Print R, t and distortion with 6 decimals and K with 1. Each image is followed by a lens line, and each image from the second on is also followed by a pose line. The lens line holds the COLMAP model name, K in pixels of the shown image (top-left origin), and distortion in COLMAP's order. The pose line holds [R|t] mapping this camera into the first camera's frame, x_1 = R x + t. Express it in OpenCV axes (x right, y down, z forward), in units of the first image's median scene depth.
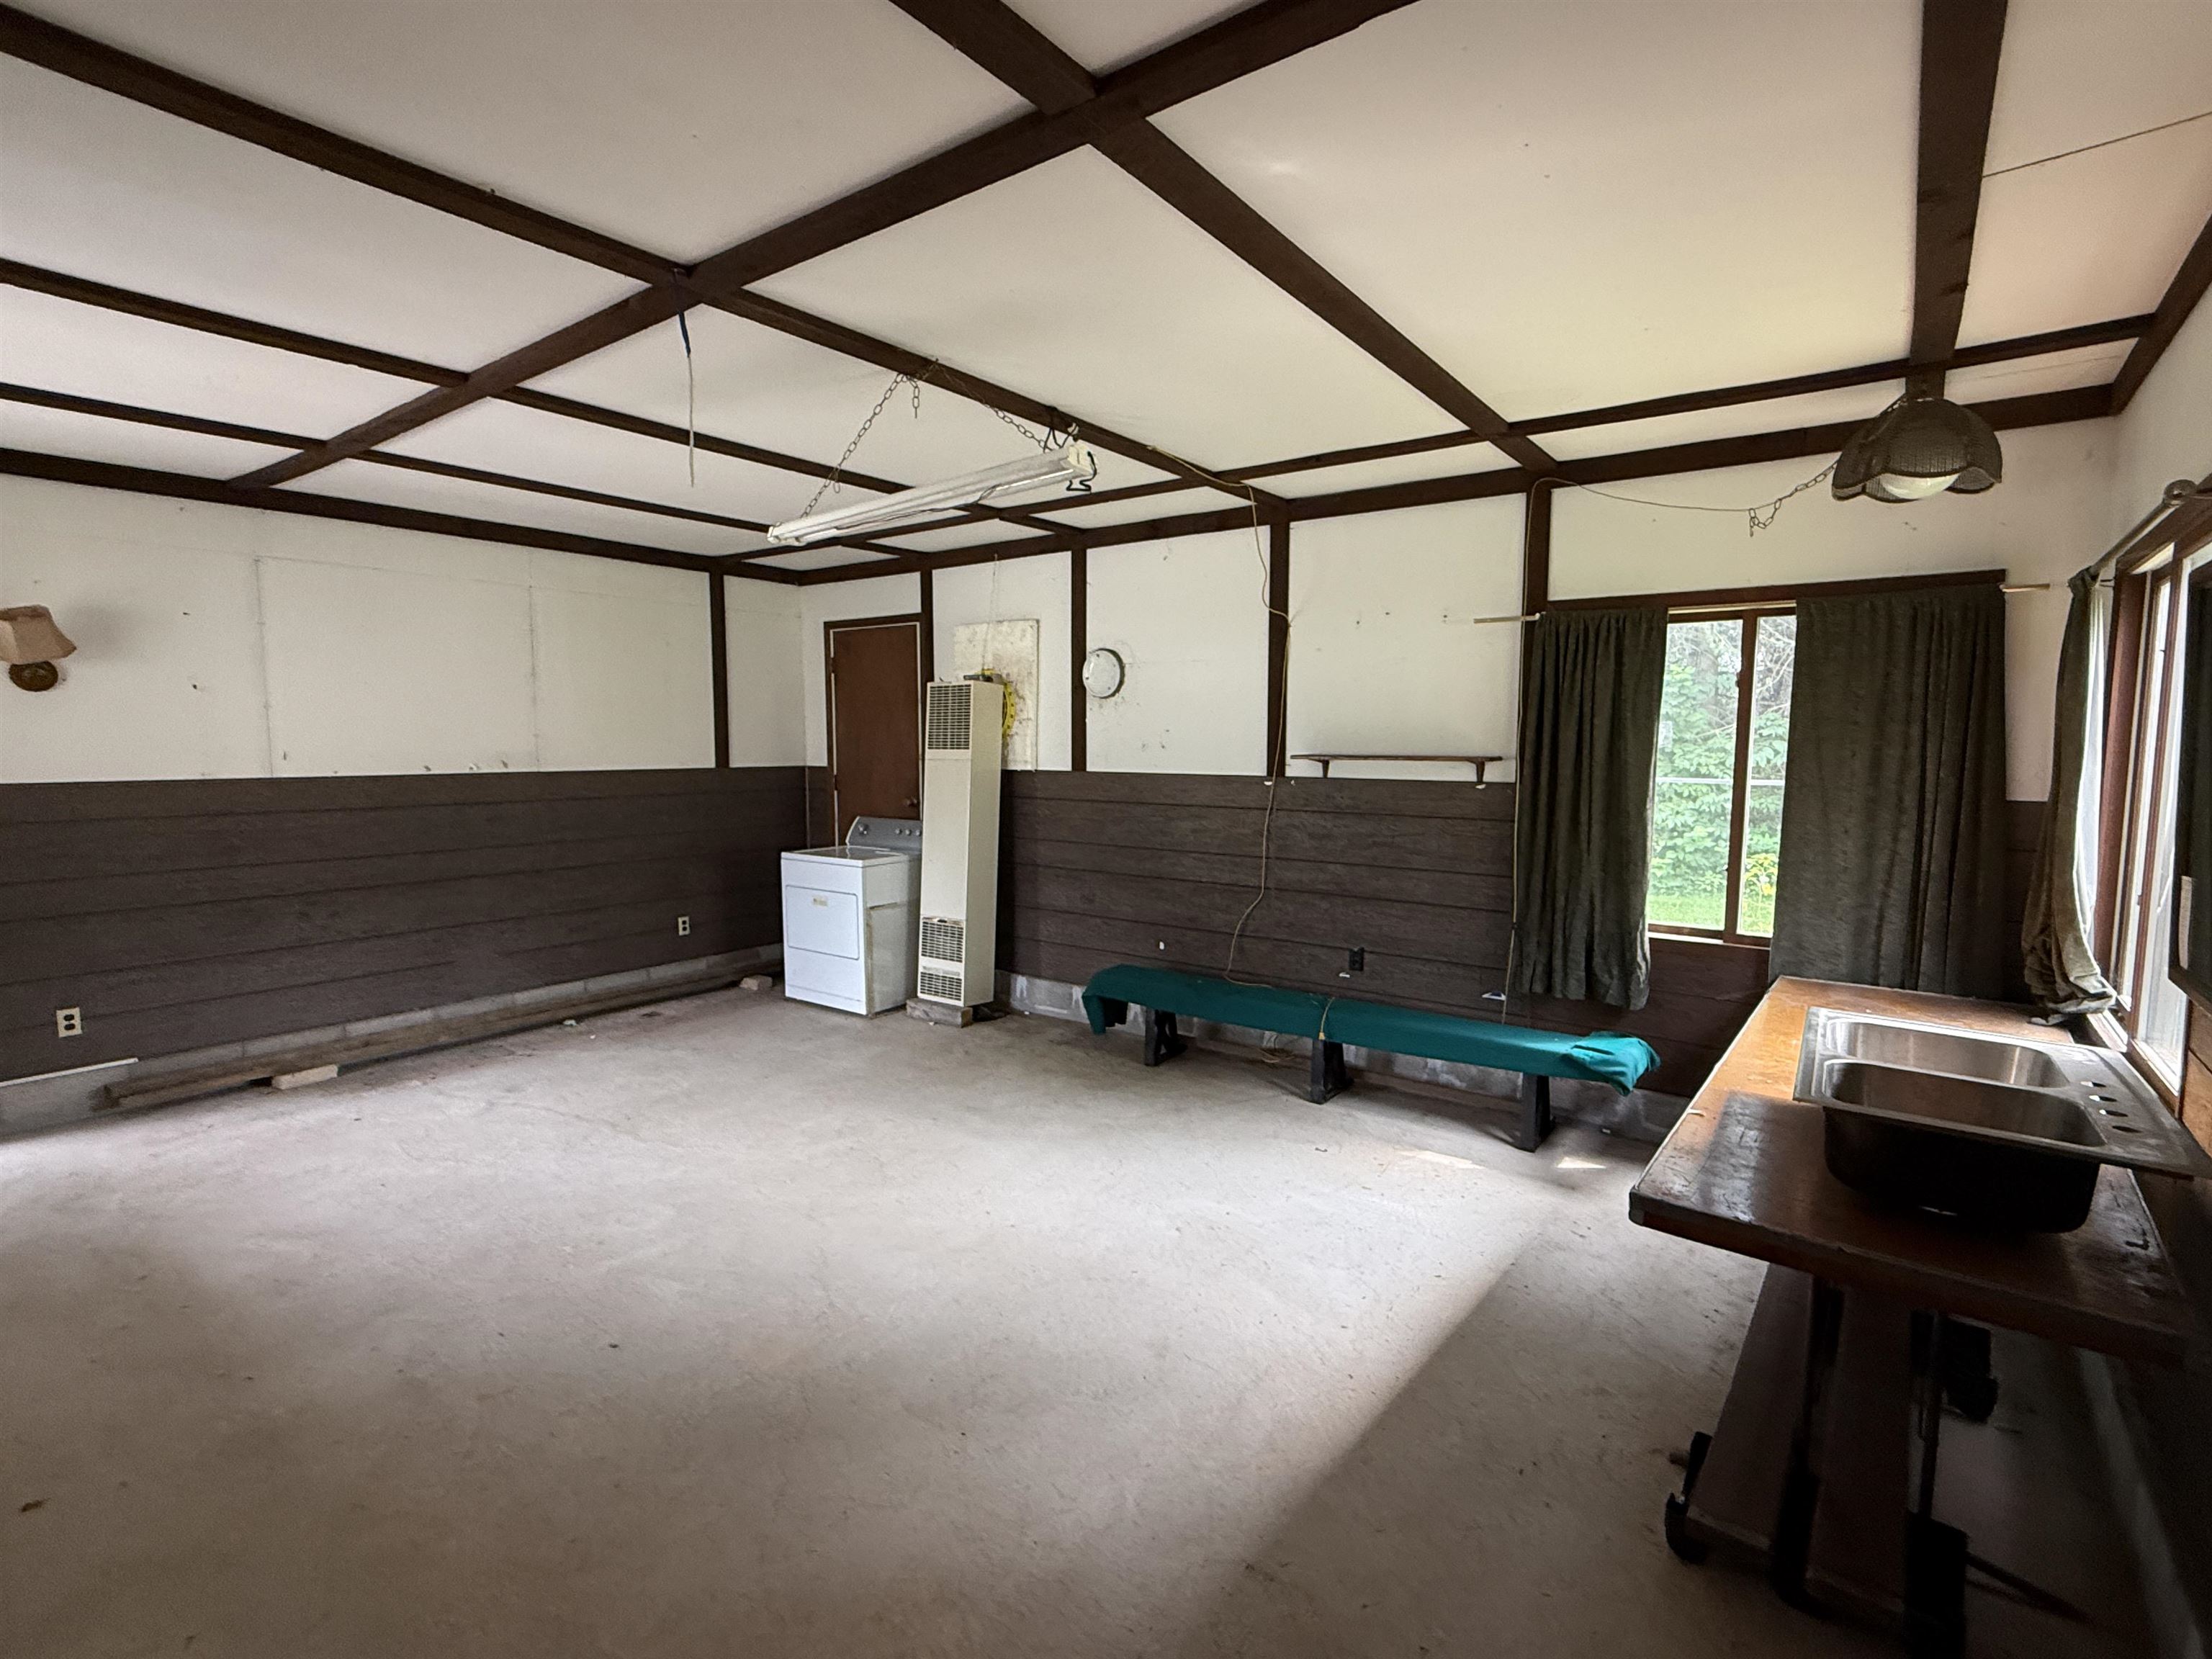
lens RADIAL K [[1061.6, 0, 1106.0], [0, 1061.6, 829.5], [0, 0, 1]] dist [0.001878, -0.000771]
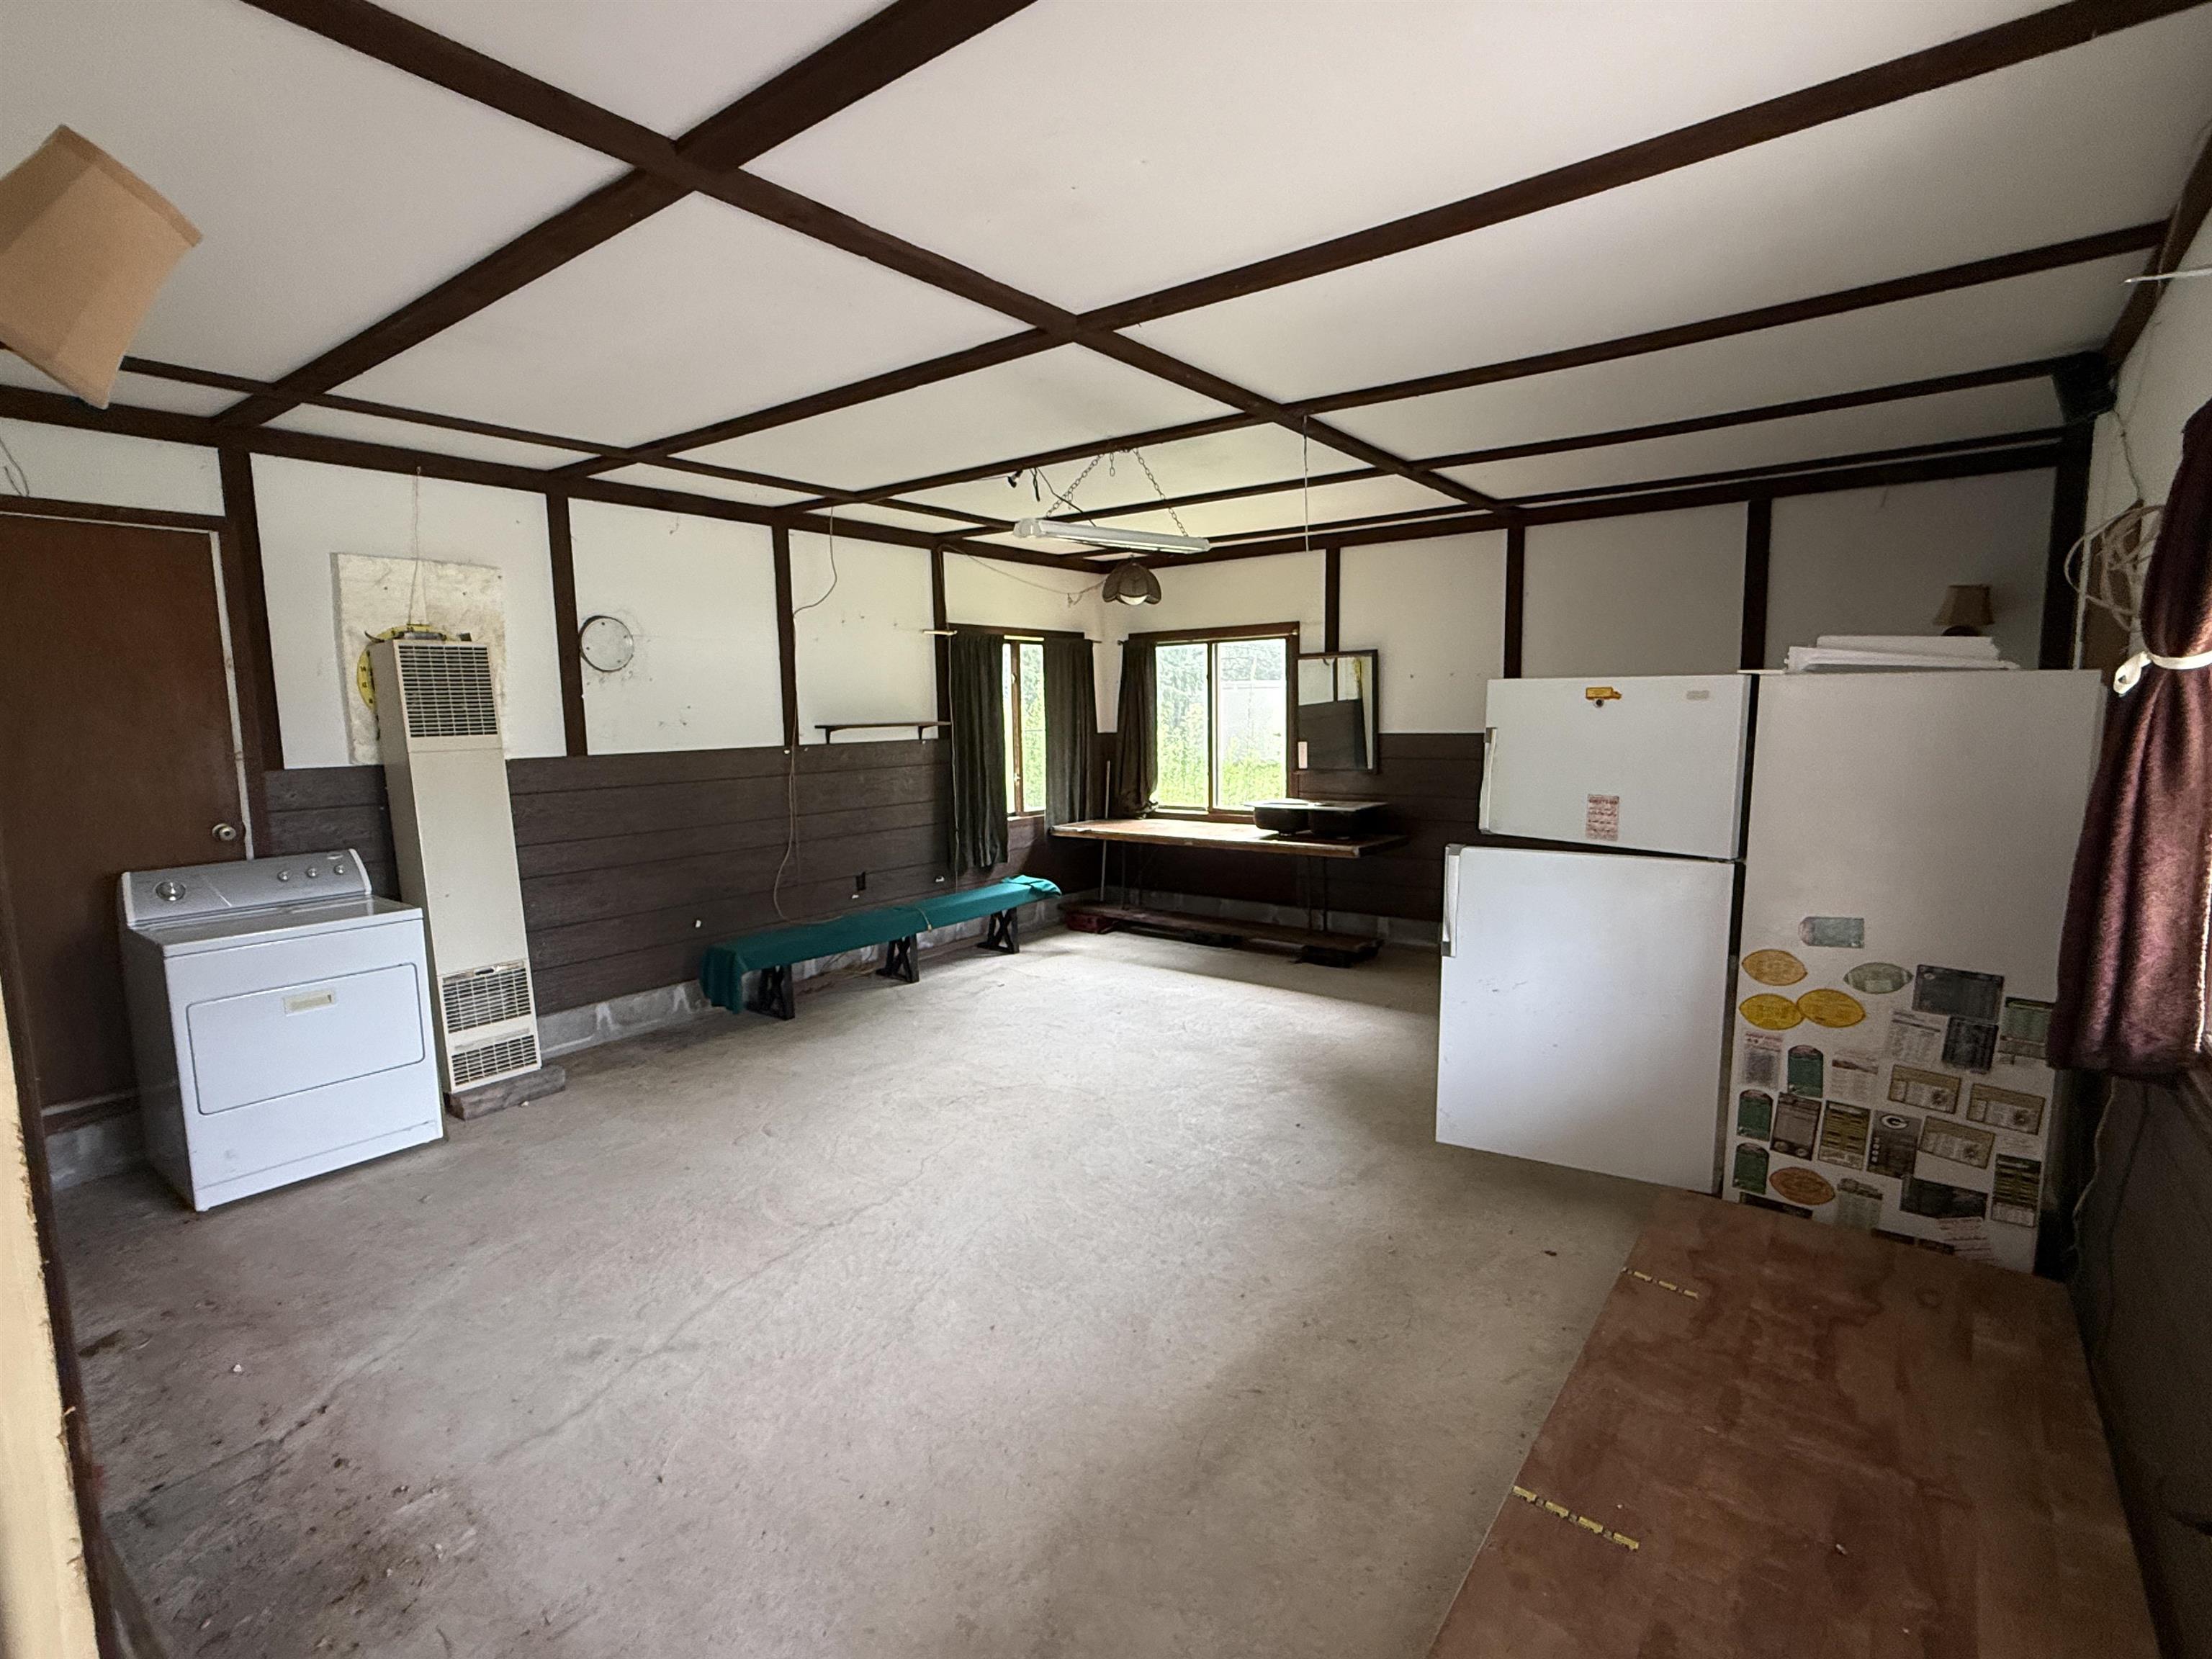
lens RADIAL K [[1061.6, 0, 1106.0], [0, 1061.6, 829.5], [0, 0, 1]] dist [0.001878, -0.000771]
pose [[0.008654, -0.118741, 0.992888, -1.029870], [0.103556, 0.987692, 0.117217, -0.061570], [-0.994586, 0.101805, 0.020843, 0.657614]]
